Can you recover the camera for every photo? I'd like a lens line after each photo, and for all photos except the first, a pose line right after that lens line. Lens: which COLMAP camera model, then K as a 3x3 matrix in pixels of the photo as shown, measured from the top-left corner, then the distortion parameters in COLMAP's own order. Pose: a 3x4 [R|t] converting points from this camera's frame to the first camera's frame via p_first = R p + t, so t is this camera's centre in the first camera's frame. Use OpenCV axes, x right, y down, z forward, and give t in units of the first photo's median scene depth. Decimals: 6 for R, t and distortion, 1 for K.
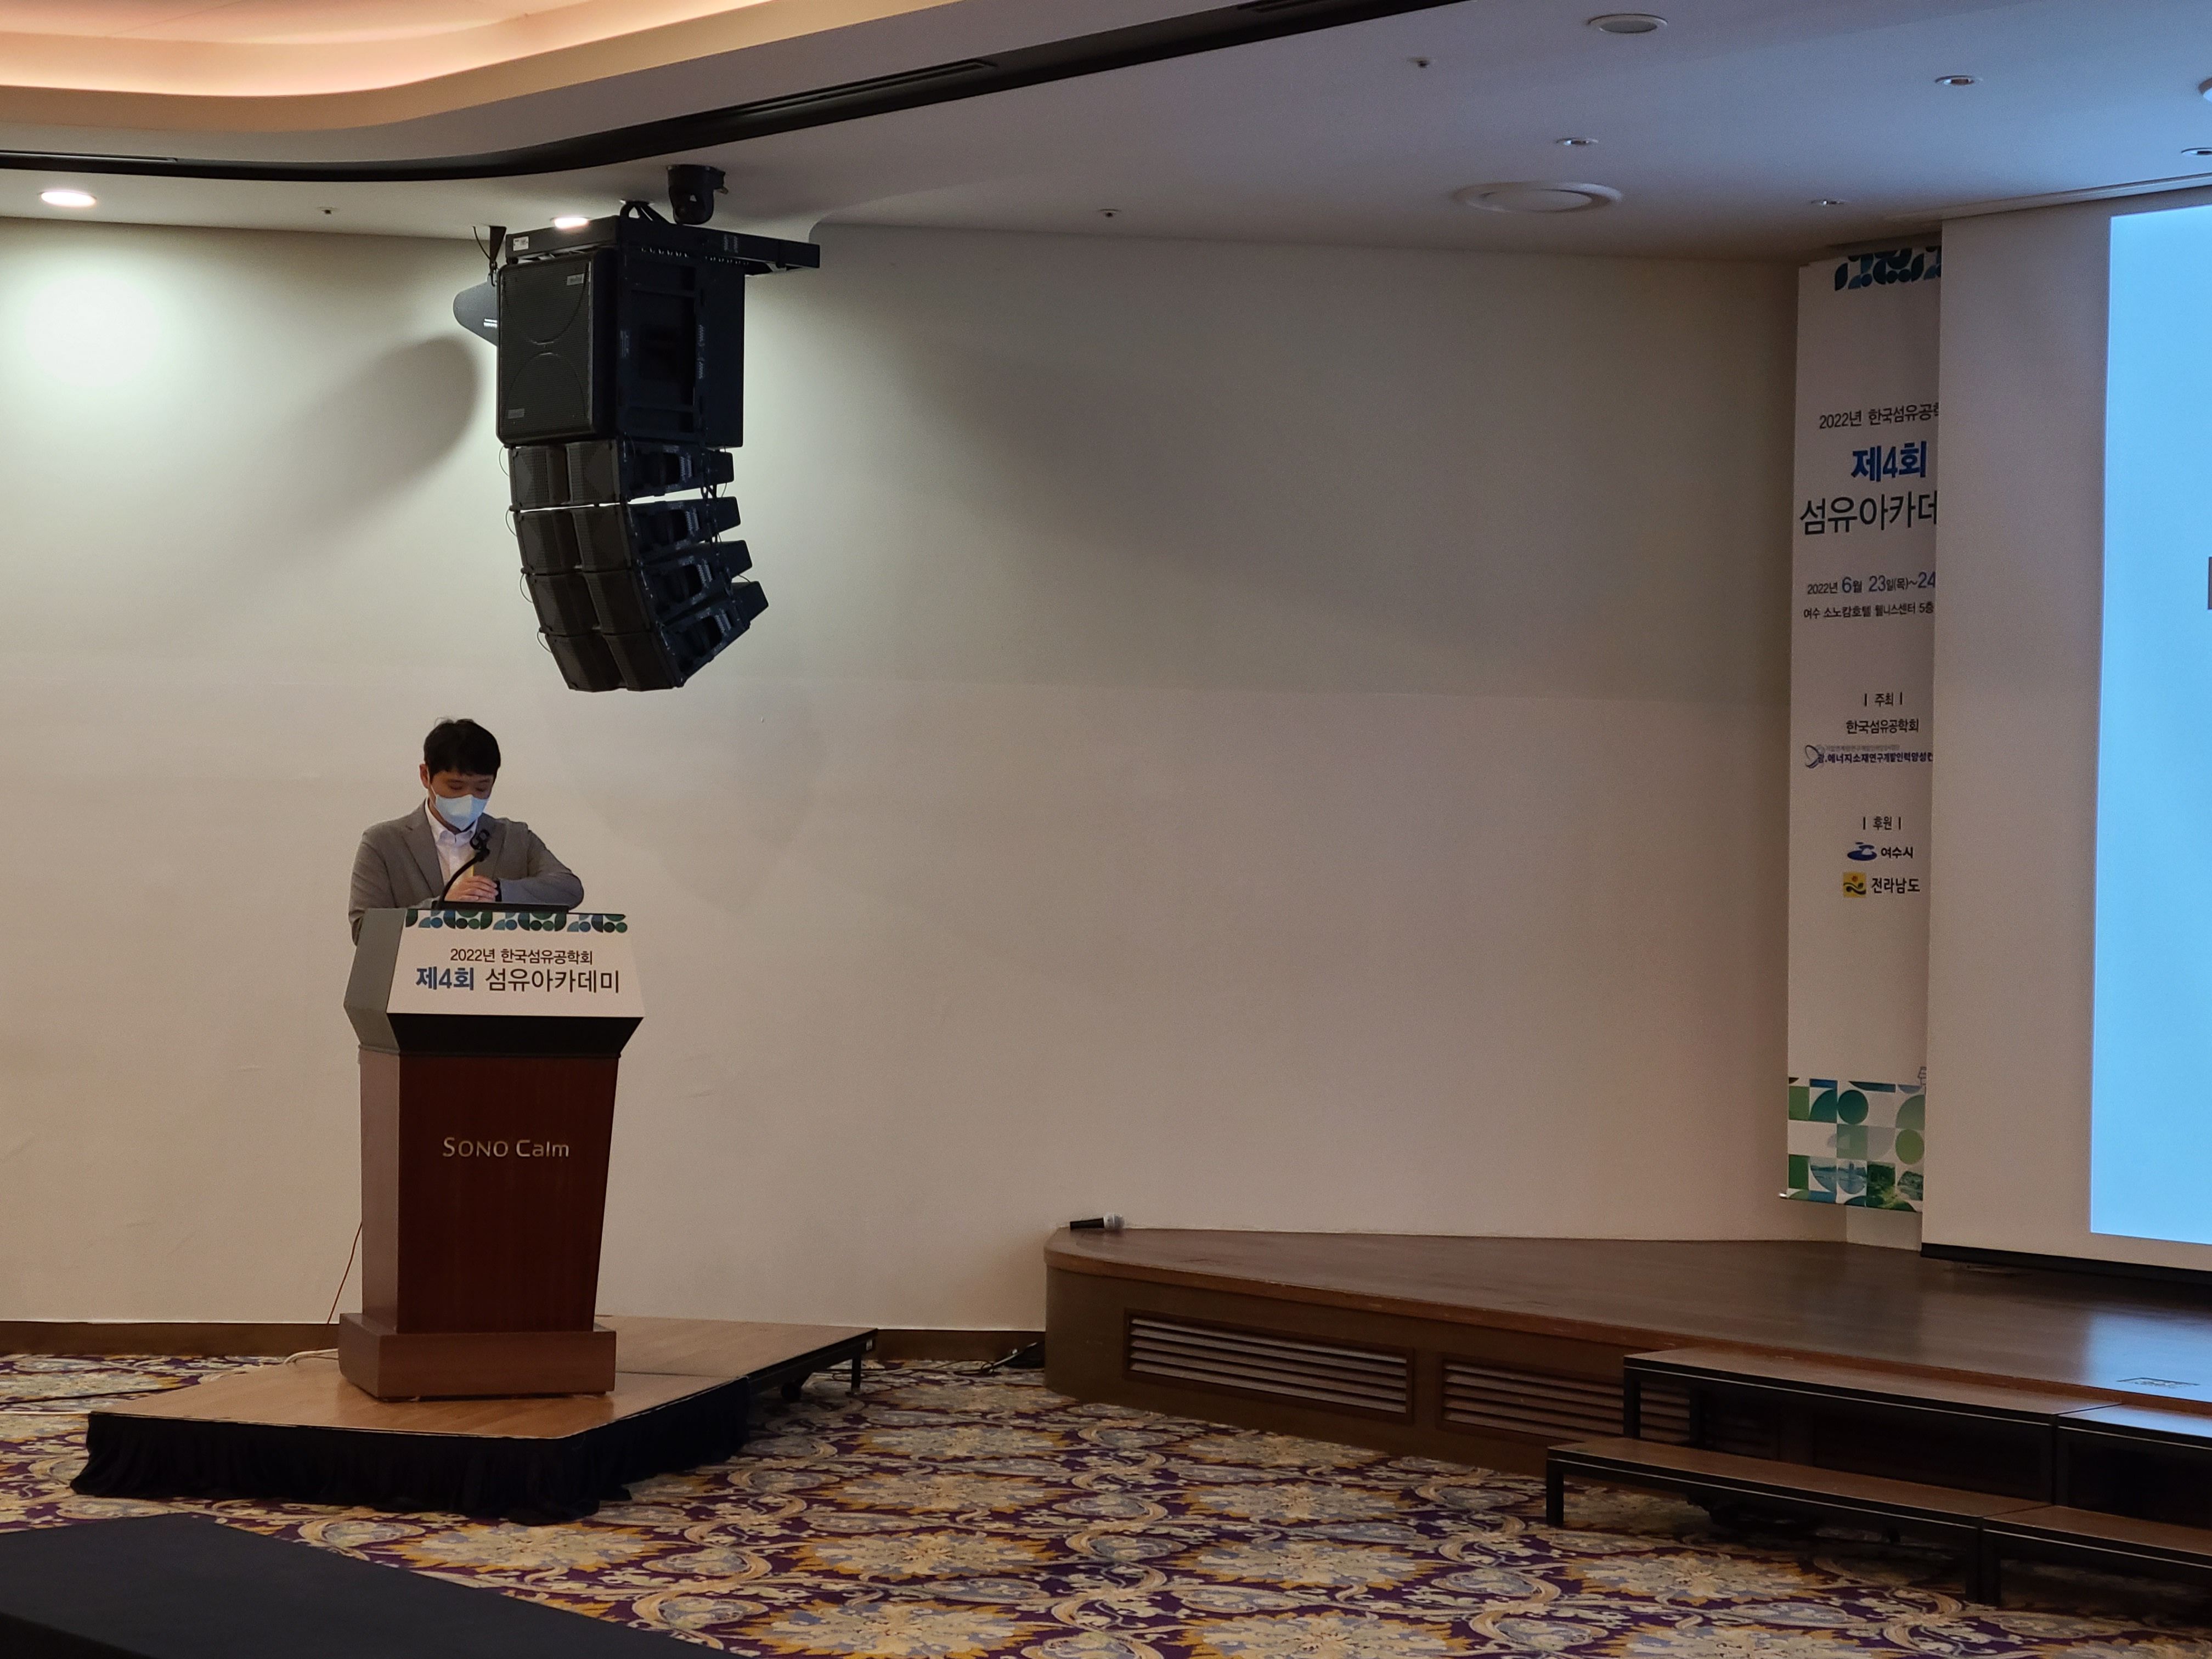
lens RADIAL K [[4404.3, 0, 1113.1], [0, 4404.3, 816.9], [0, 0, 1]] dist [0.113462, 0.000000]
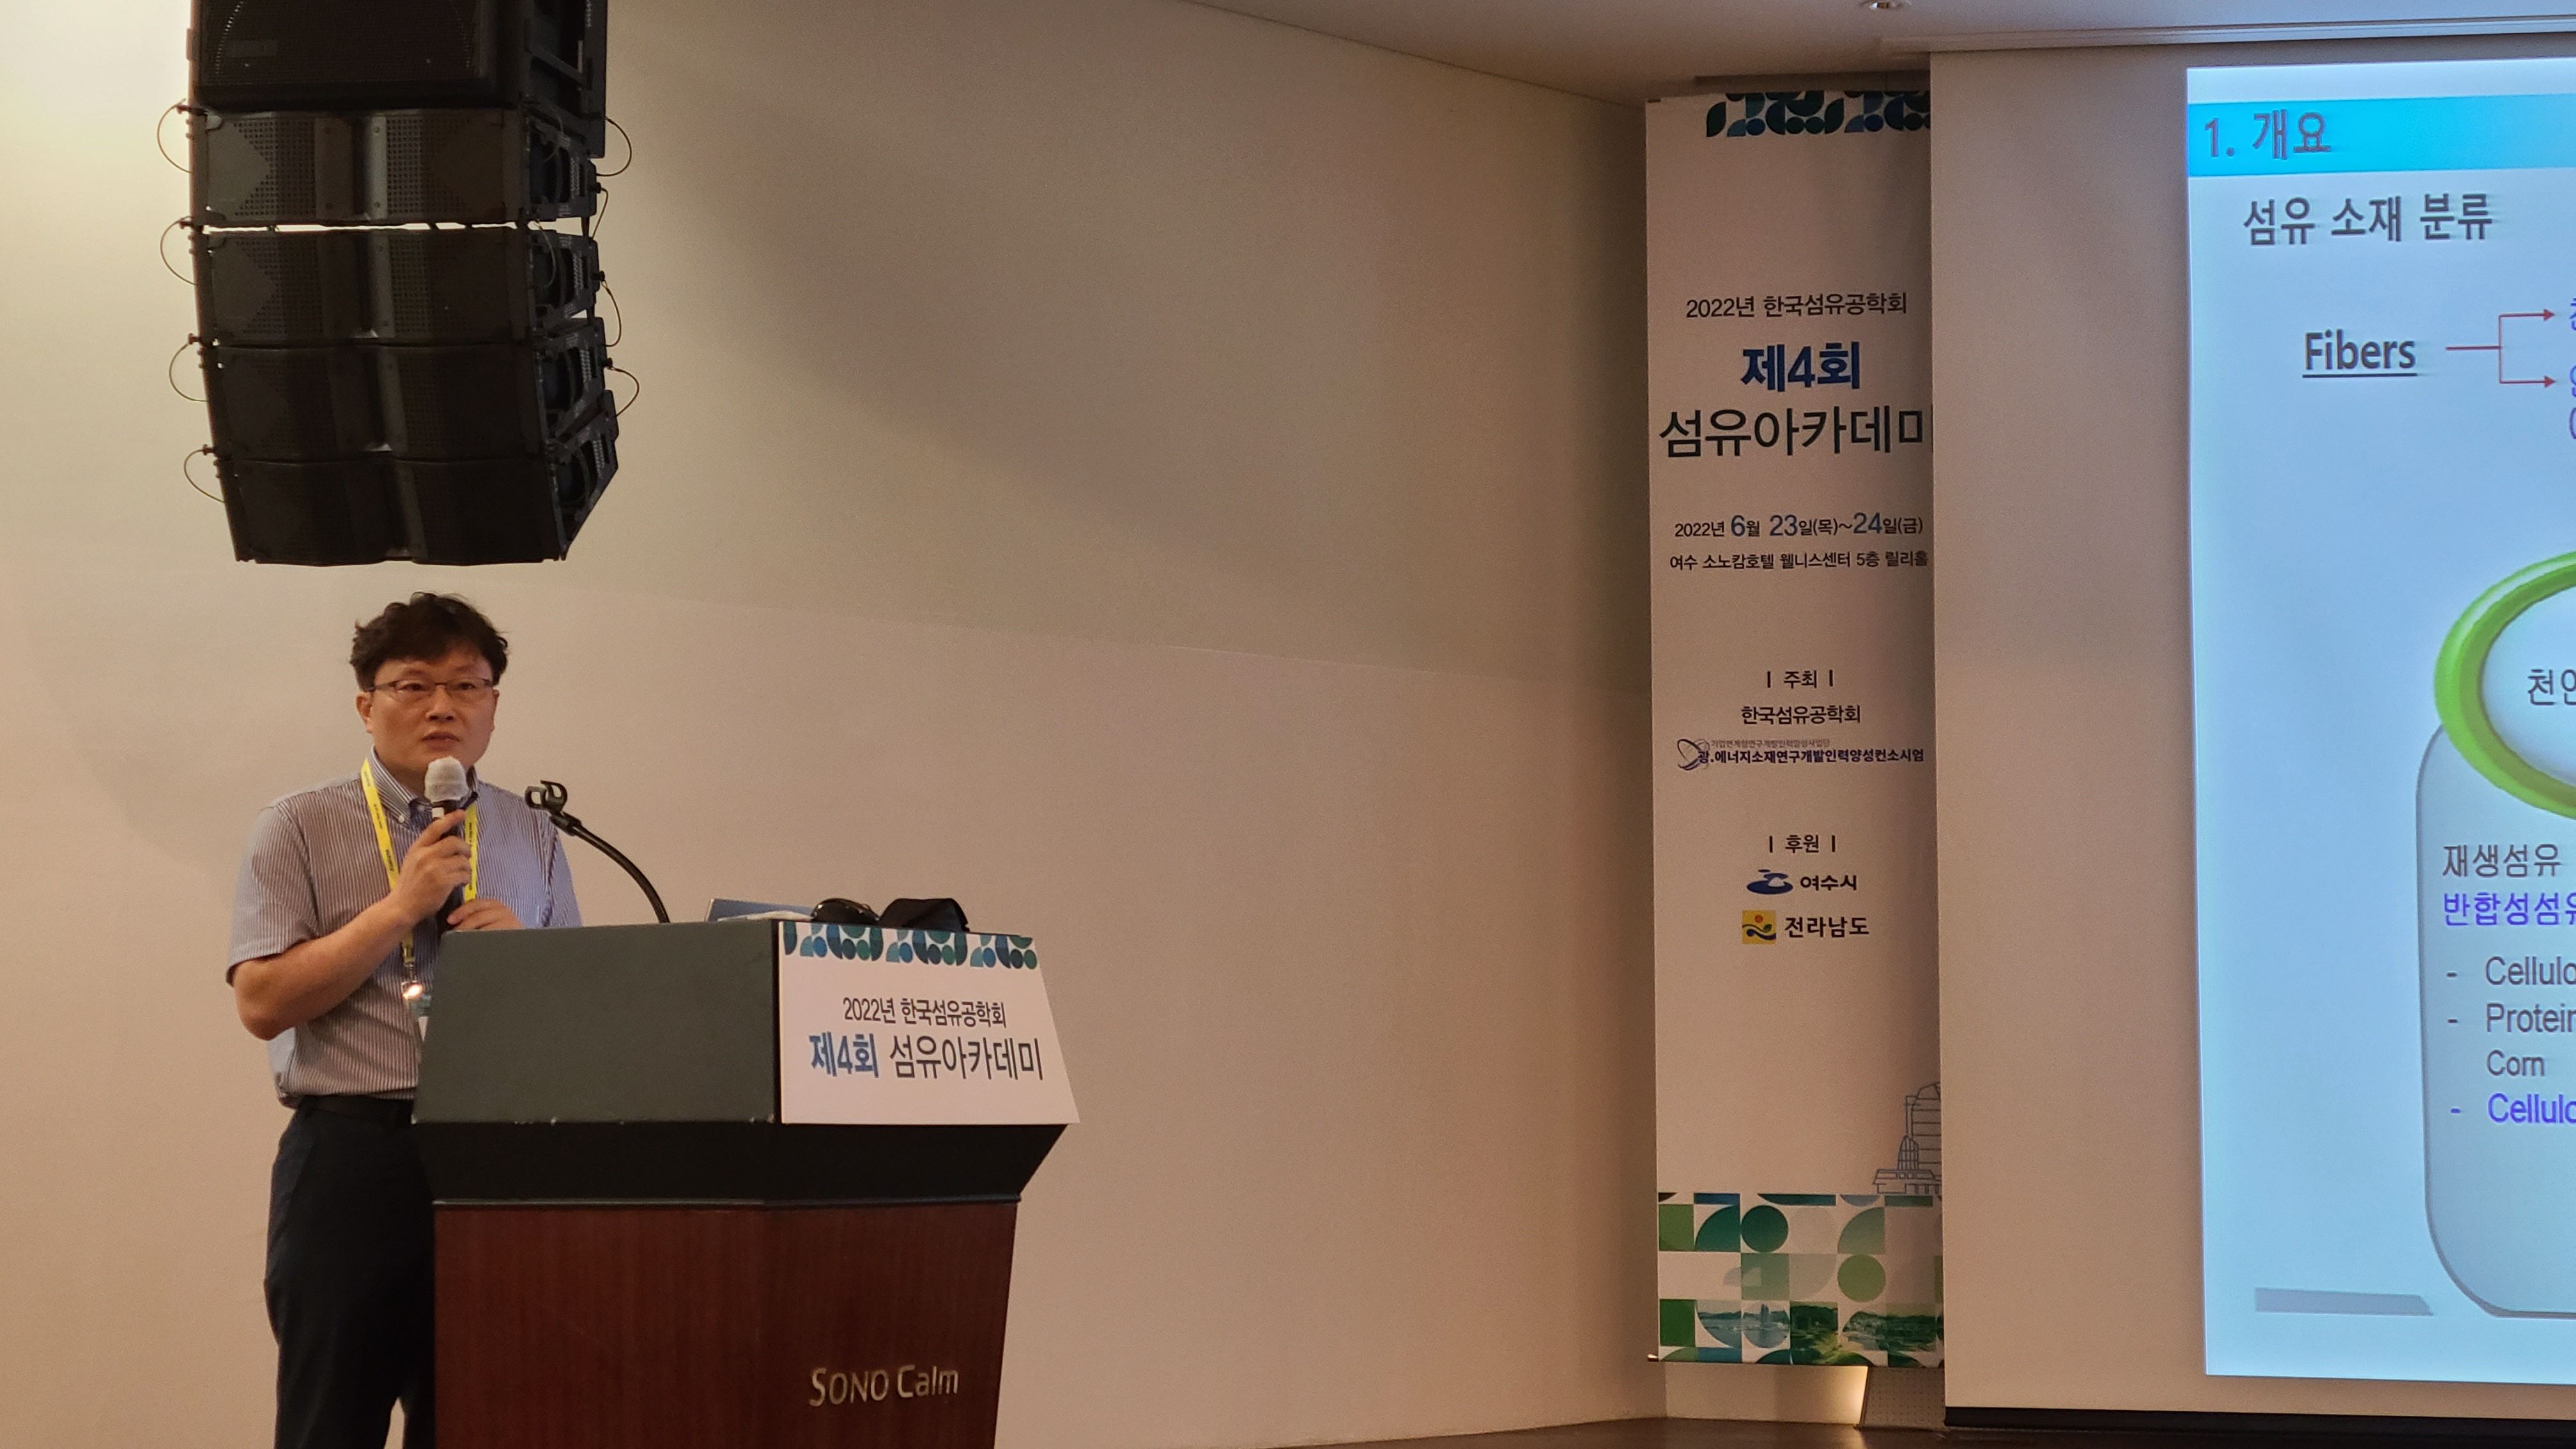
lens RADIAL K [[4477.5, 0, 1381.8], [0, 4477.5, 625.0], [0, 0, 1]] dist [0.123240, 0.000000]
pose [[0.756432, 0.047873, 0.652318, -0.399400], [0.003722, 0.996987, -0.077484, 0.024422], [-0.654061, 0.061039, 0.753975, 0.499266]]
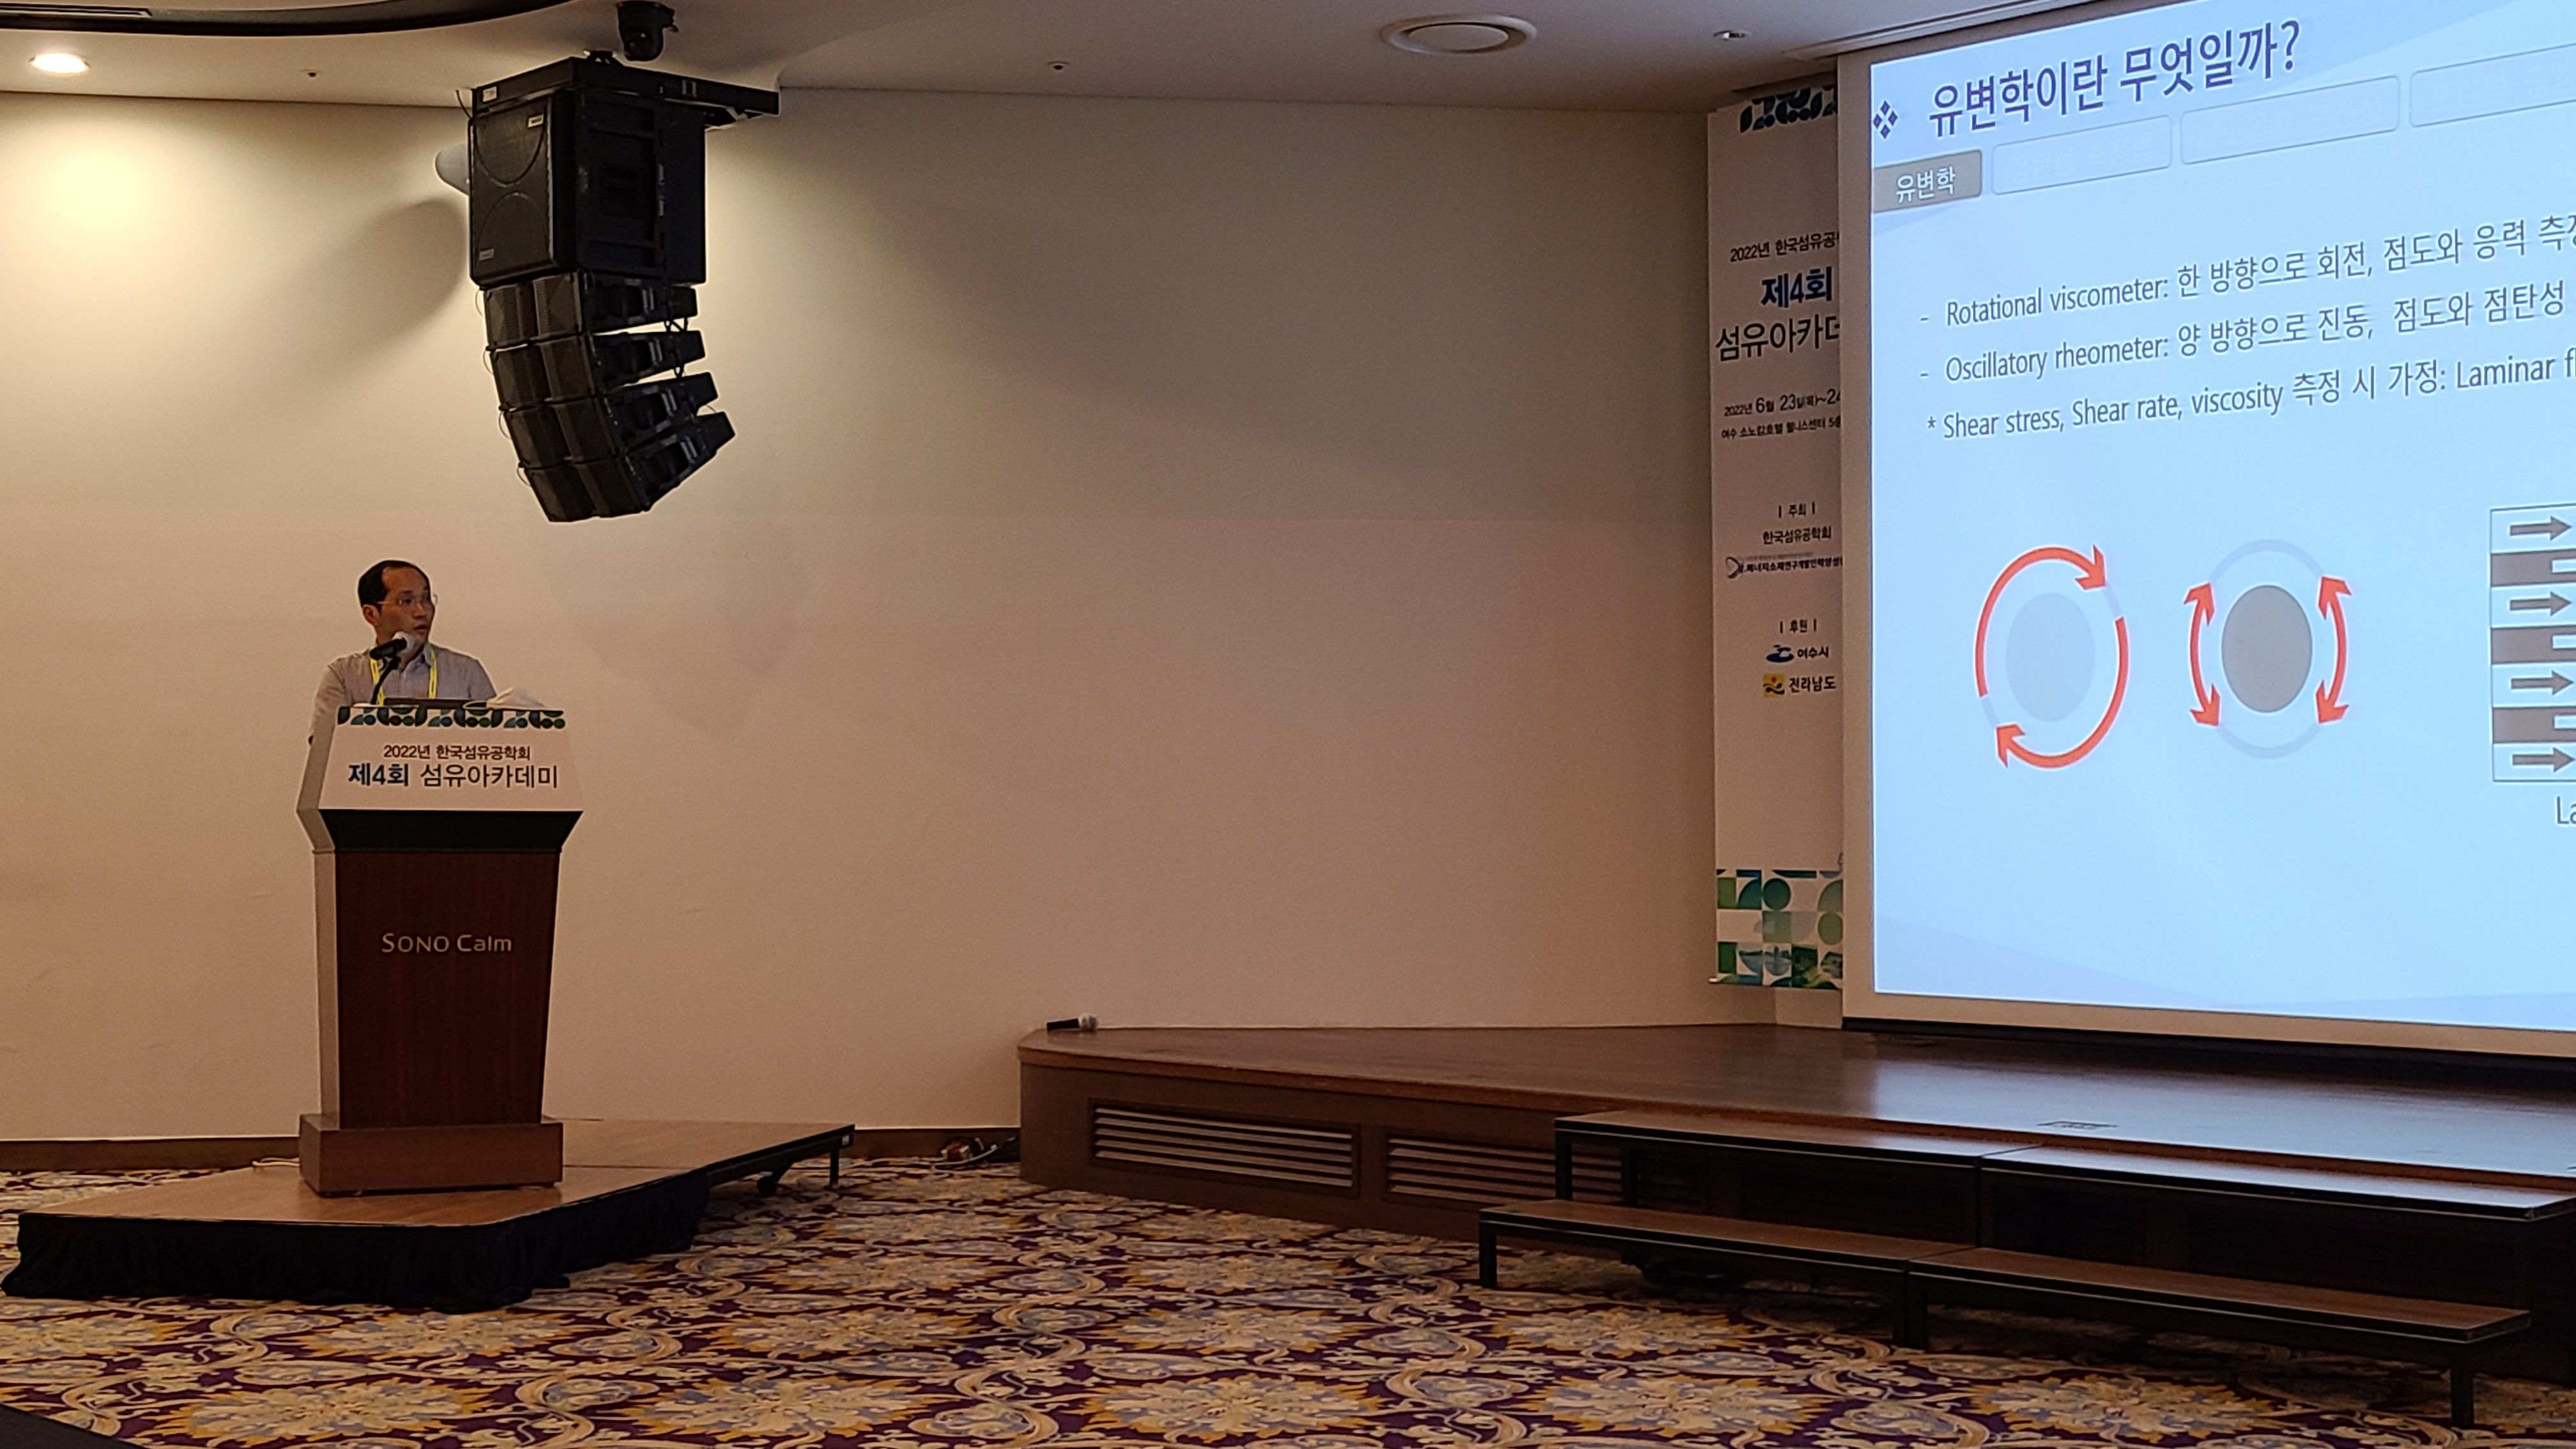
lens RADIAL K [[3428.1, 0, 1310.9], [0, 3428.1, 722.3], [0, 0, 1]] dist [0.043483, 0.000000]
pose [[0.999371, -0.022201, 0.027653, 0.035308], [0.022691, 0.999589, -0.017529, 0.038515], [-0.027253, 0.018145, 0.999464, 0.187874]]
